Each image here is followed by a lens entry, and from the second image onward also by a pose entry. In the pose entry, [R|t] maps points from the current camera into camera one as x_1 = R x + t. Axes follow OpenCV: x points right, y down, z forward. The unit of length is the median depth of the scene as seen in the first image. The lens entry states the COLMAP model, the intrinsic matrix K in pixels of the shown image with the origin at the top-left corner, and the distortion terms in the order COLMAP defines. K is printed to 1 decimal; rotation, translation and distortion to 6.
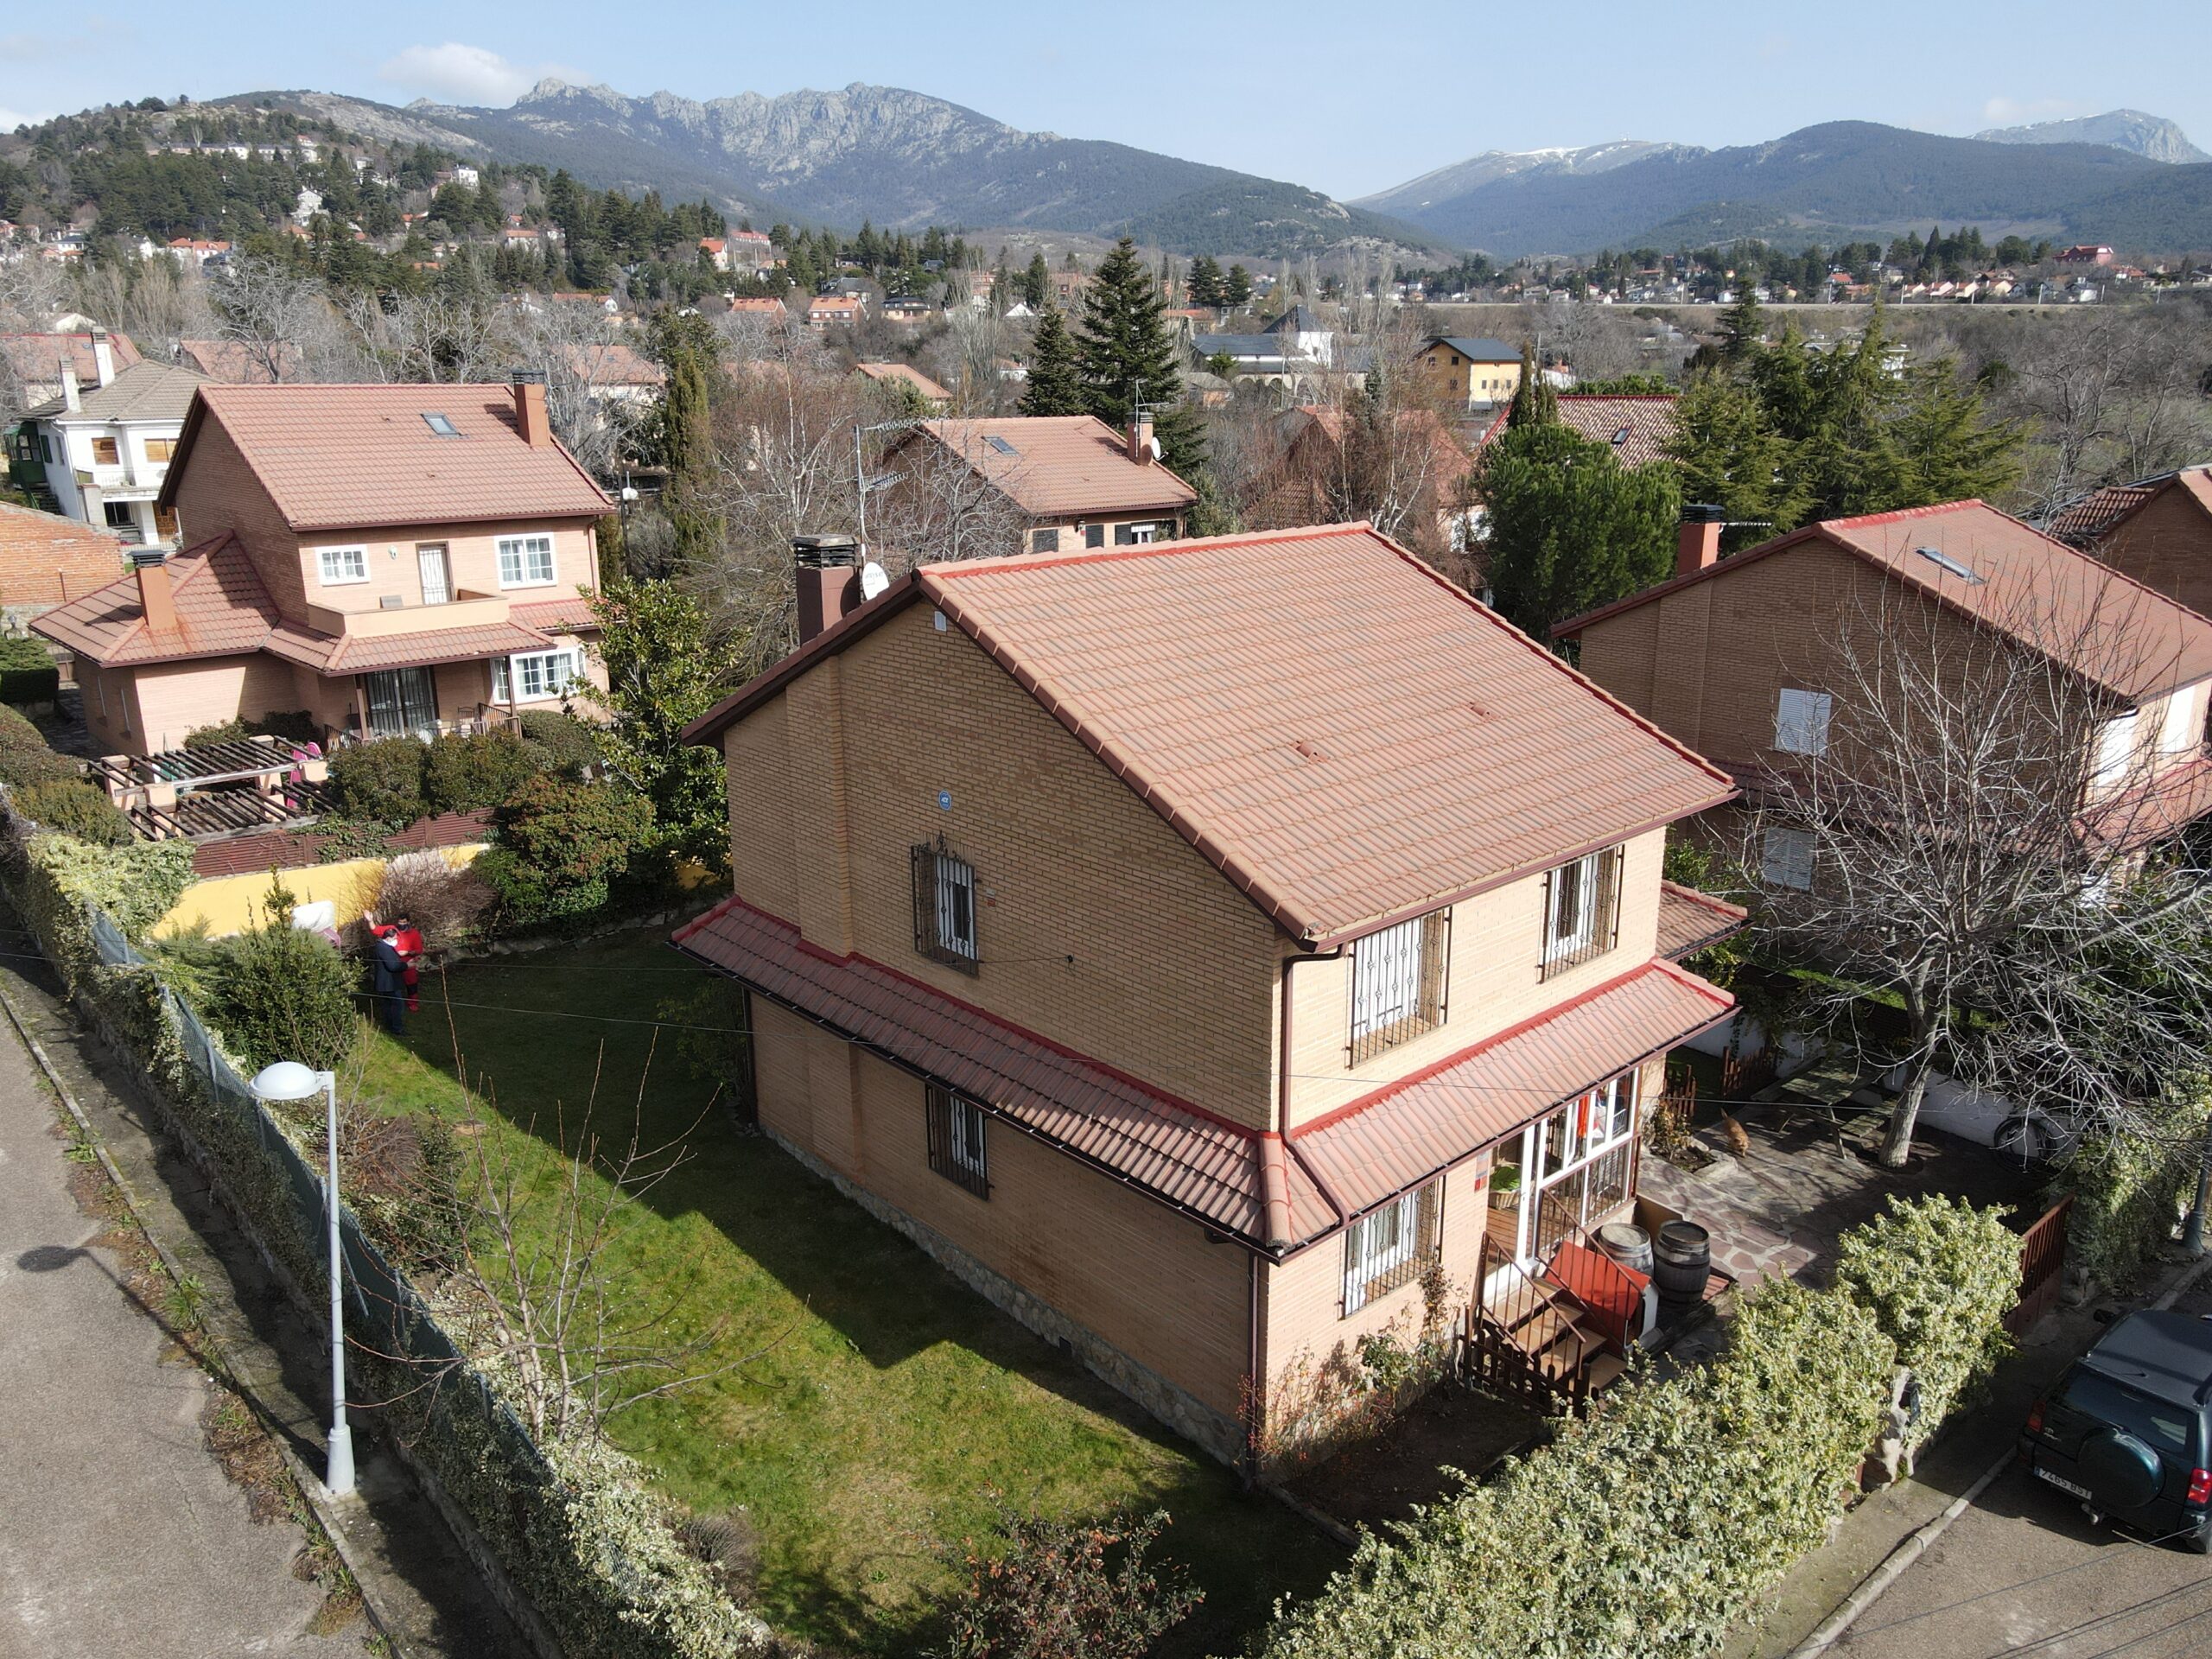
lens RADIAL K [[1614.8, 0, 1110.9], [0, 1614.8, 842.3], [0, 0, 1]] dist [0.029063, -0.017079]
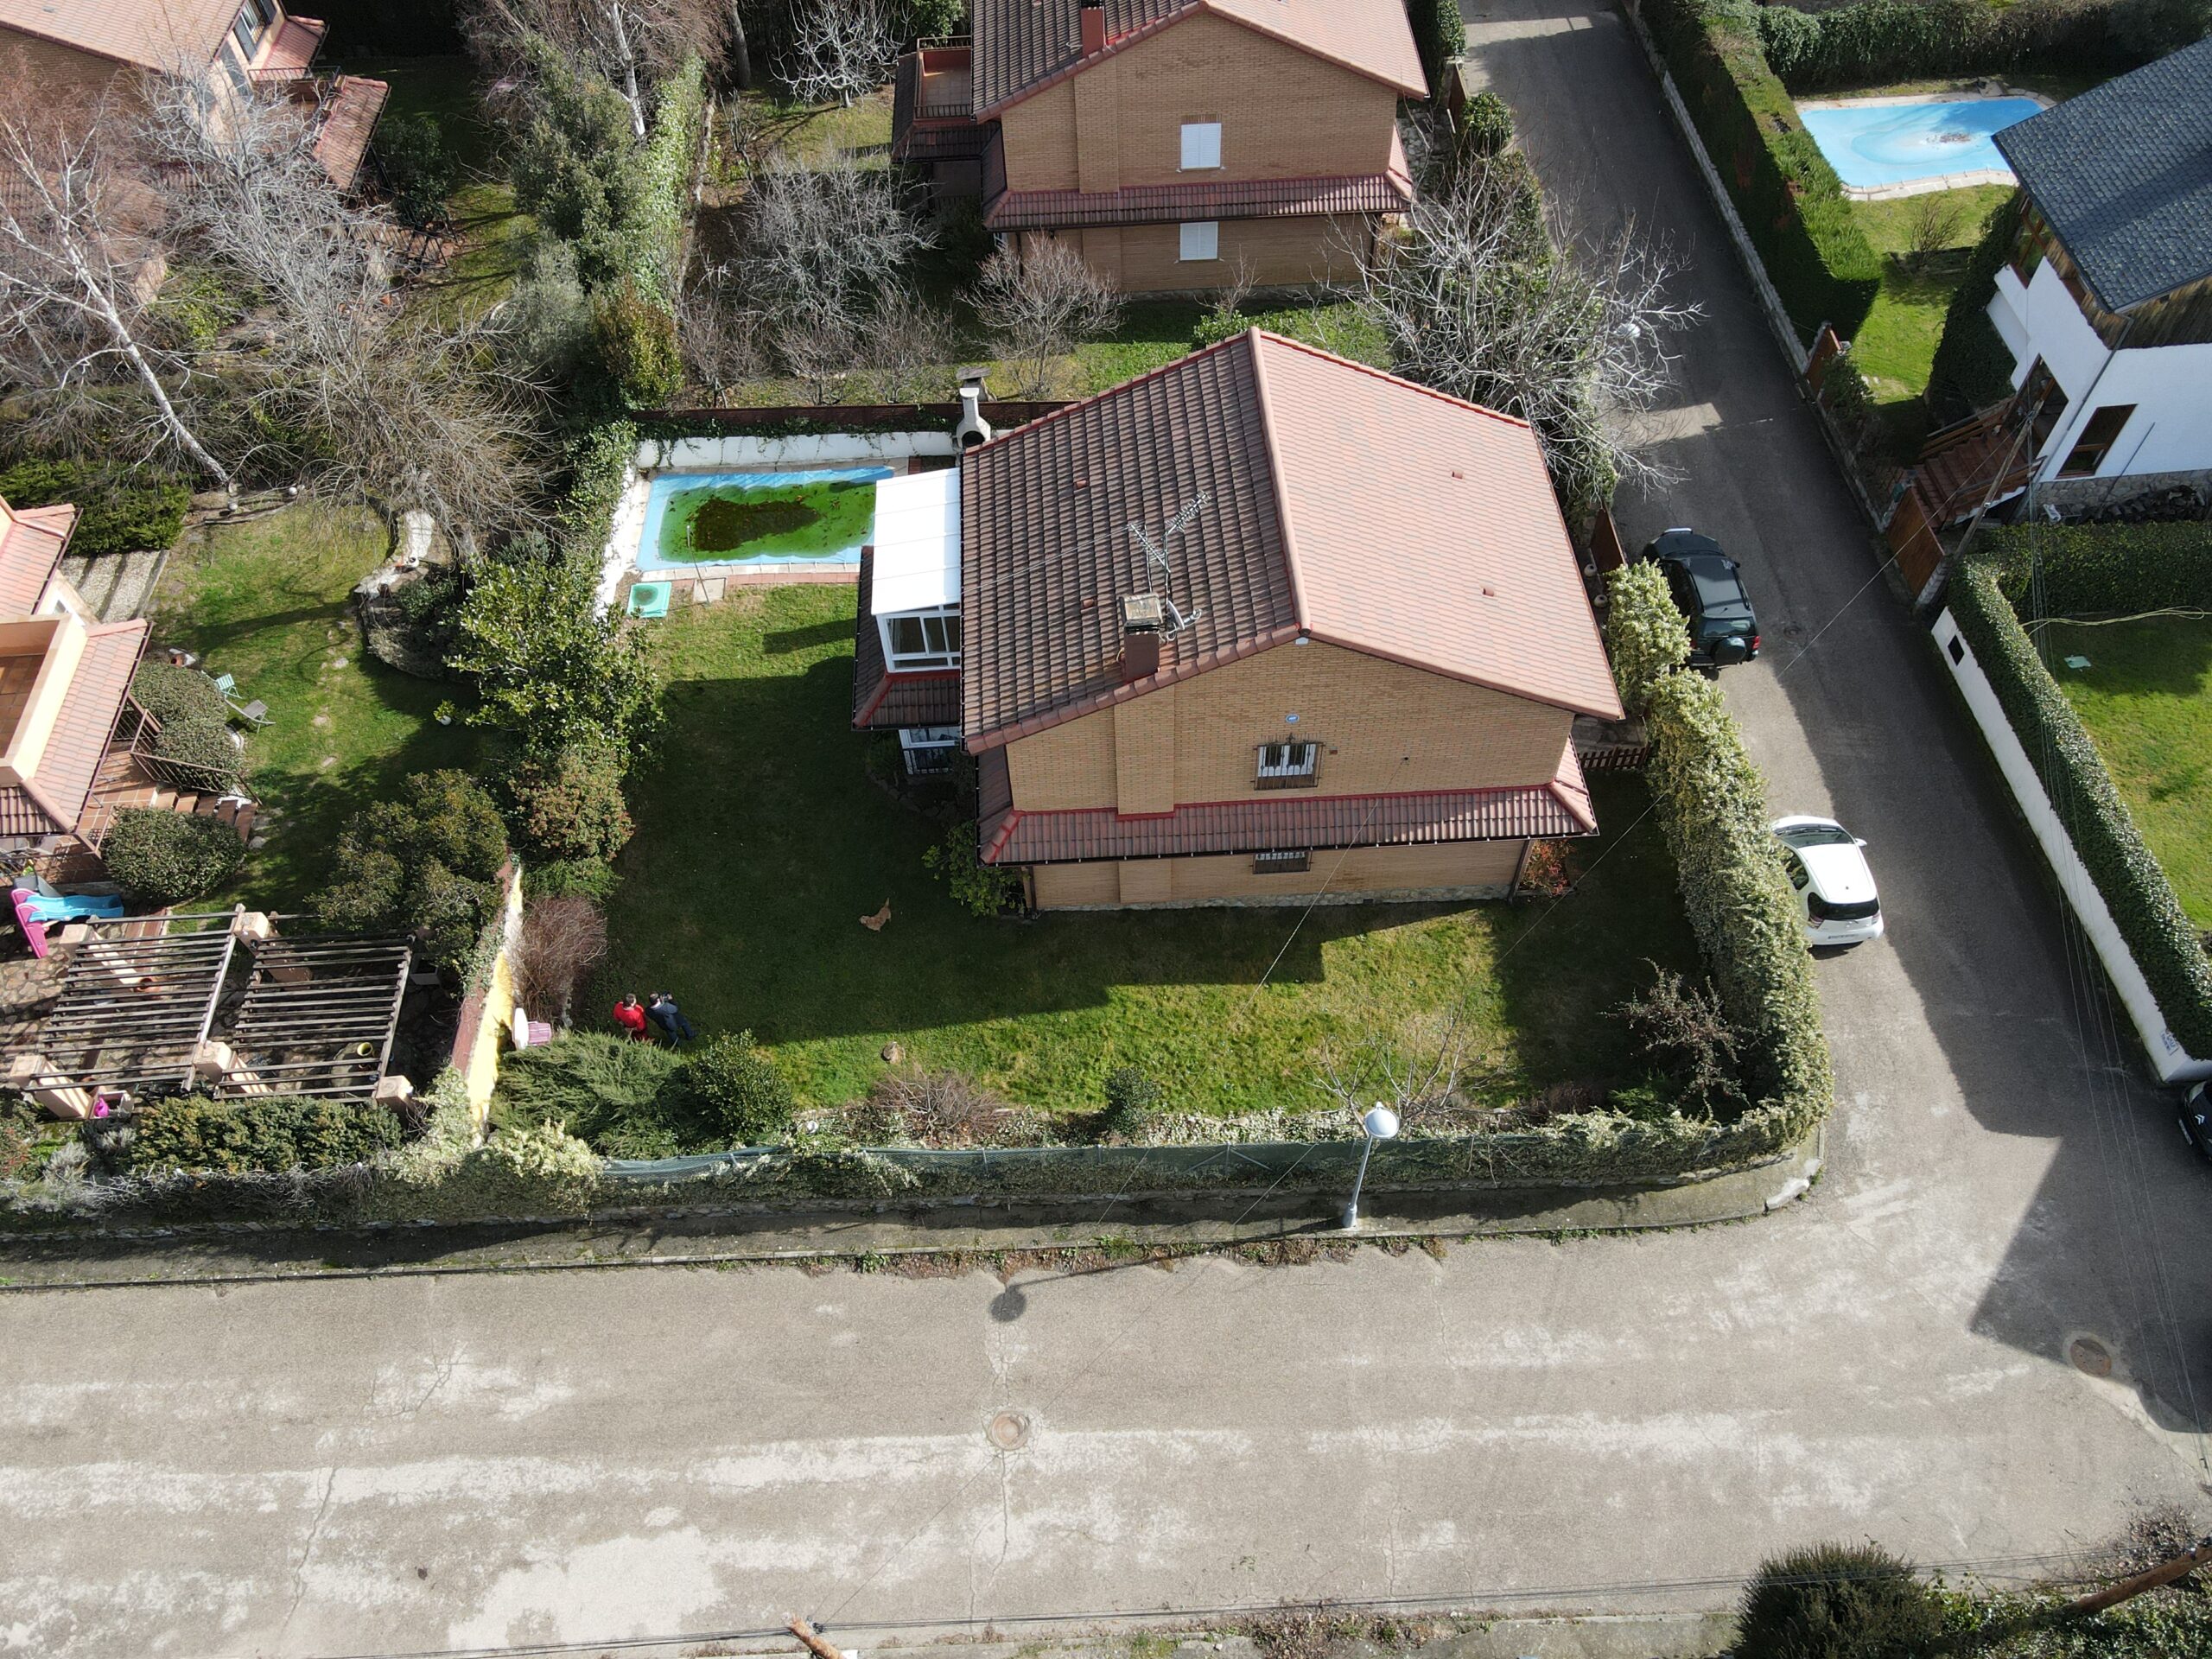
lens RADIAL K [[1614.8, 0, 1122.8], [0, 1614.8, 834.0], [0, 0, 1]] dist [0.029063, -0.017079]
pose [[0.633707, -0.636191, 0.440086, -1.095342], [0.233908, 0.699857, 0.674898, -1.179912], [-0.737362, -0.324748, 0.592315, 0.190427]]
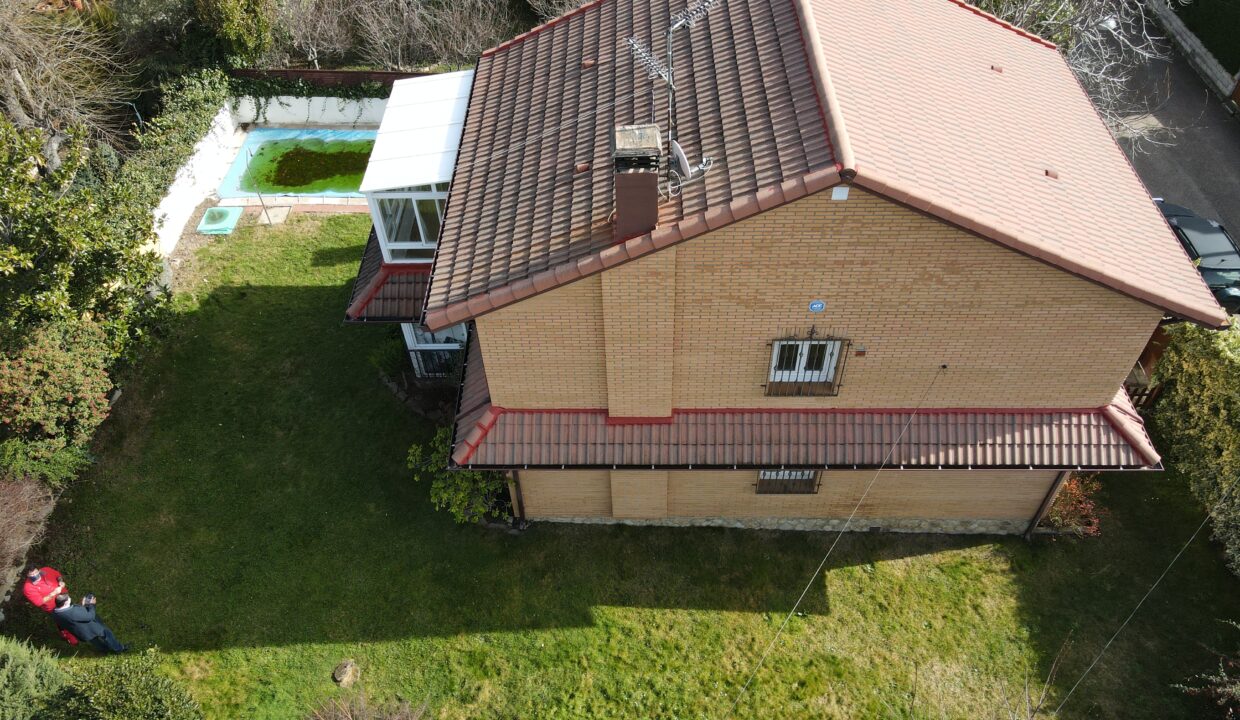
lens RADIAL K [[914.9, 0, 622.0], [0, 914.9, 367.1], [0, 0, 1]] dist [0.008057, 0.014080]
pose [[0.682984, -0.551300, 0.479168, -0.670991], [0.222858, 0.782003, 0.582071, -0.513556], [-0.695606, -0.290758, 0.656957, 0.701221]]
